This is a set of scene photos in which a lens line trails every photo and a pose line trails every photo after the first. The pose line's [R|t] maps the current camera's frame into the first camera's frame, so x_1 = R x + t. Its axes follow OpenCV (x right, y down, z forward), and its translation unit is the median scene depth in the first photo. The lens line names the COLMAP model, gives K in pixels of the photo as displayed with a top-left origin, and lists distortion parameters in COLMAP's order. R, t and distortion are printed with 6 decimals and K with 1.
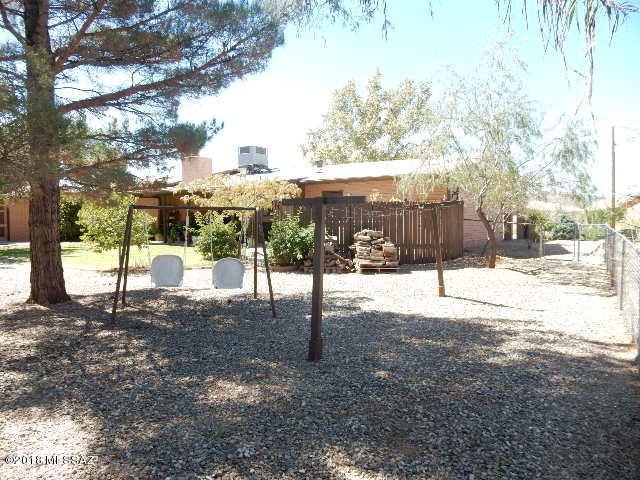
lens RADIAL K [[468.9, 0, 320.3], [0, 468.9, 238.4], [0, 0, 1]] dist [0.001034, -0.007133]
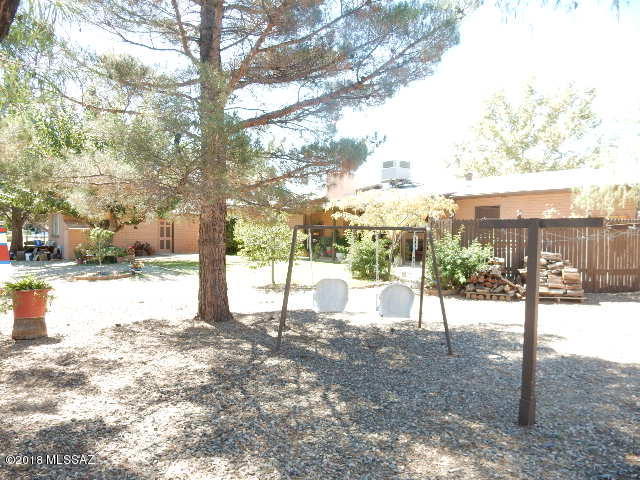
lens RADIAL K [[468.9, 0, 320.2], [0, 468.9, 239.1], [0, 0, 1]] dist [0.001034, -0.007133]
pose [[0.961655, 0.011966, -0.273999, -0.078576], [-0.019888, 0.999460, -0.026155, -0.014699], [0.273538, 0.030601, 0.961374, 0.079610]]
